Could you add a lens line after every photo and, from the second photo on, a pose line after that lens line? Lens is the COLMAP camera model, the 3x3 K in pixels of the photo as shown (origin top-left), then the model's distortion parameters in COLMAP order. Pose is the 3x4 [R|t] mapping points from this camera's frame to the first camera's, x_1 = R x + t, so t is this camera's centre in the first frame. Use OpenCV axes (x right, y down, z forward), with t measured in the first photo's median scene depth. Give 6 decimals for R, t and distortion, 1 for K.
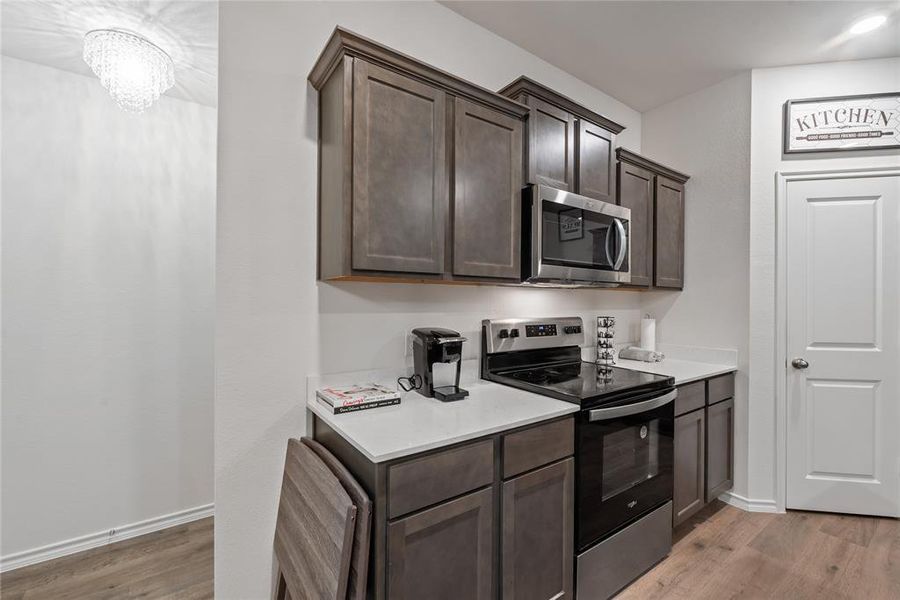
lens RADIAL K [[384.8, 0, 449.6], [0, 384.8, 301.0], [0, 0, 1]] dist [-0.008500, 0.001843]
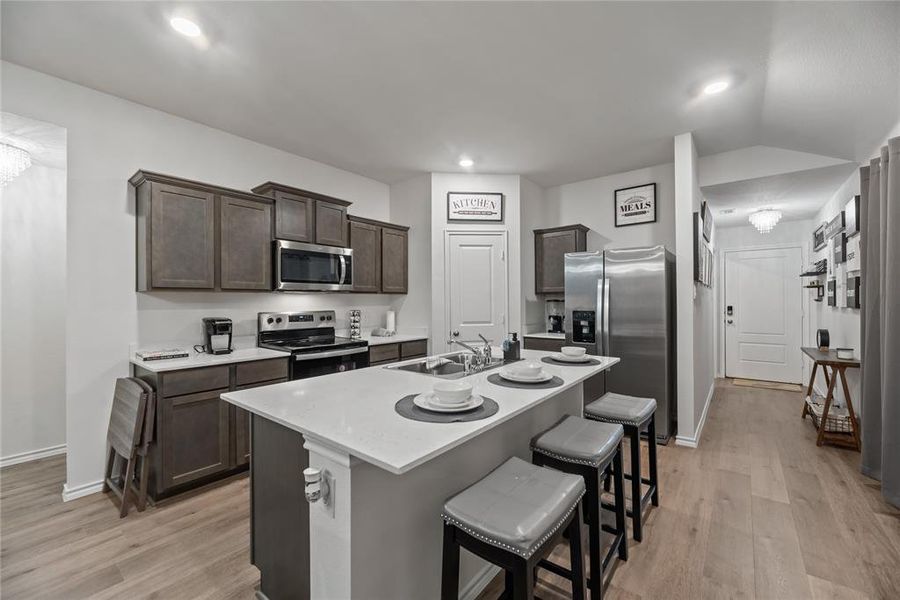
lens RADIAL K [[364.7, 0, 451.4], [0, 364.7, 299.8], [0, 0, 1]] dist [-0.004017, 0.000102]
pose [[0.960604, -0.009557, 0.277756, 0.433842], [0.009917, 0.999951, 0.000108, -0.000262], [-0.277743, 0.002651, 0.960652, -0.757959]]
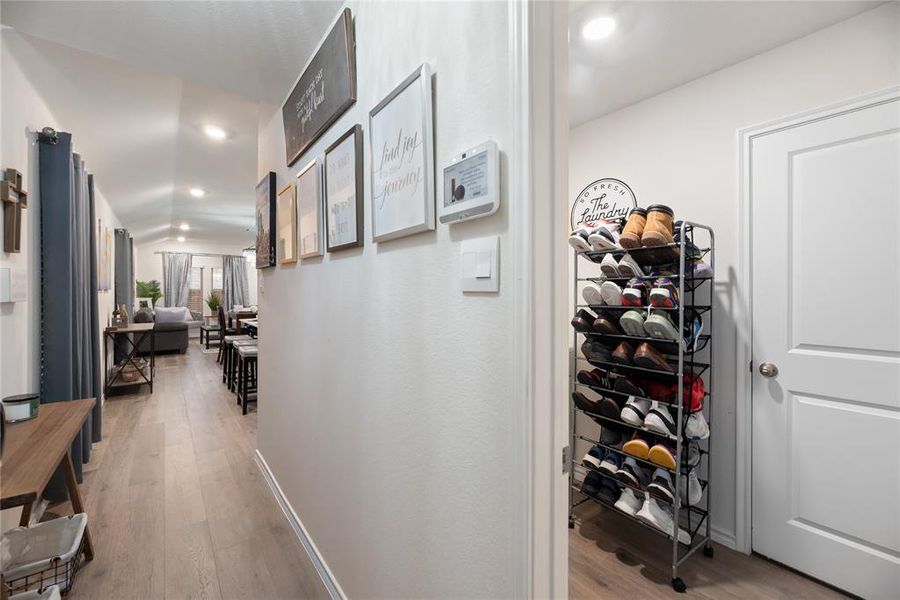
lens RADIAL K [[364.7, 0, 450.3], [0, 364.7, 294.4], [0, 0, 1]] dist [-0.004017, 0.000102]
pose [[0.049634, -0.000754, -0.998767, 3.113861], [-0.001327, 0.999999, -0.000821, 0.014724], [0.998767, 0.001366, 0.049633, 1.008266]]
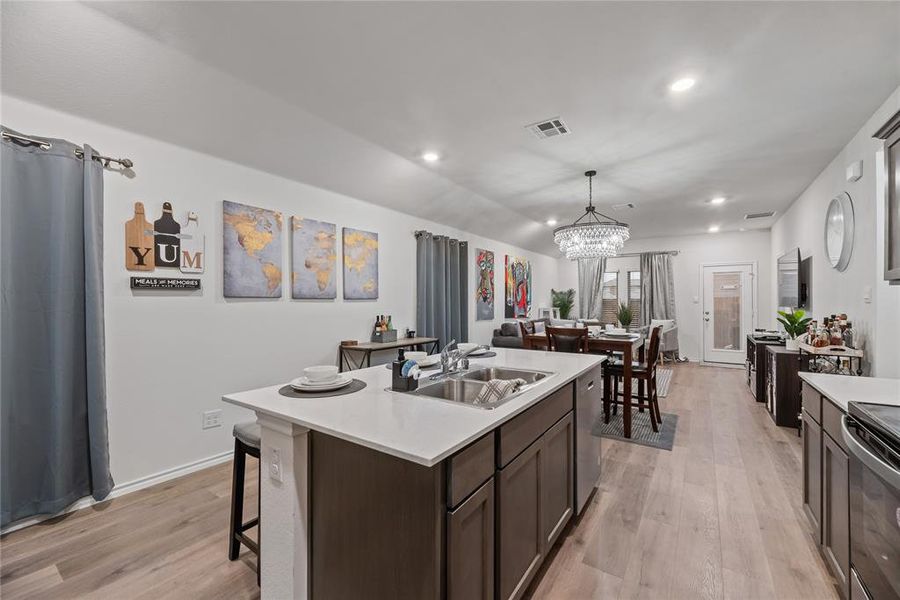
lens RADIAL K [[364.7, 0, 453.6], [0, 364.7, 302.8], [0, 0, 1]] dist [-0.004017, 0.000102]
pose [[-0.937610, -0.005470, -0.347646, 1.111564], [-0.005178, 0.999985, -0.001768, 0.011021], [0.347651, 0.000142, -0.937624, 1.056182]]
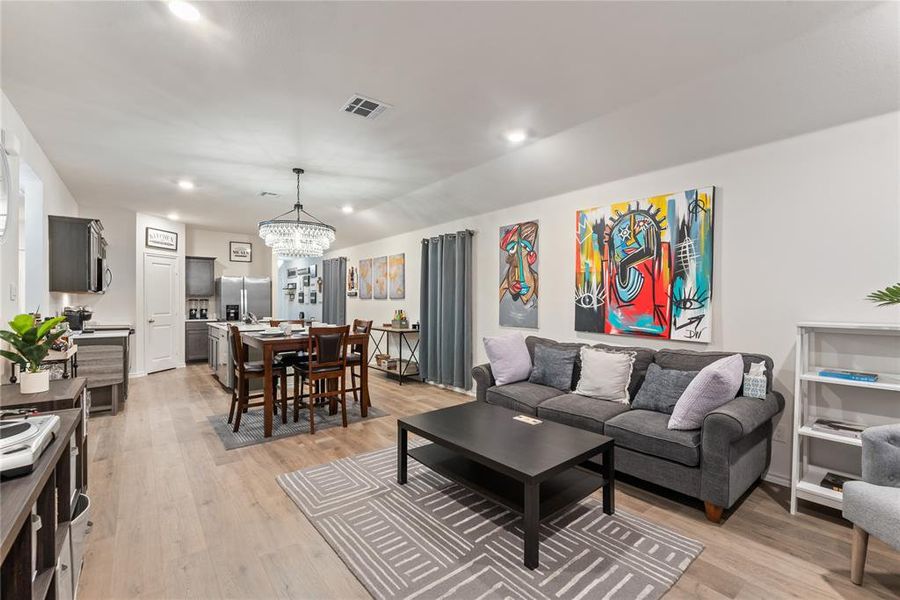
lens RADIAL K [[395.6, 0, 453.8], [0, 395.6, 302.2], [0, 0, 1]] dist [-0.002988, 0.000115]
pose [[-0.057748, -0.010214, 0.998279, -2.298008], [-0.003865, 0.999942, 0.010008, -0.013128], [-0.998324, -0.003281, -0.057784, -1.151256]]
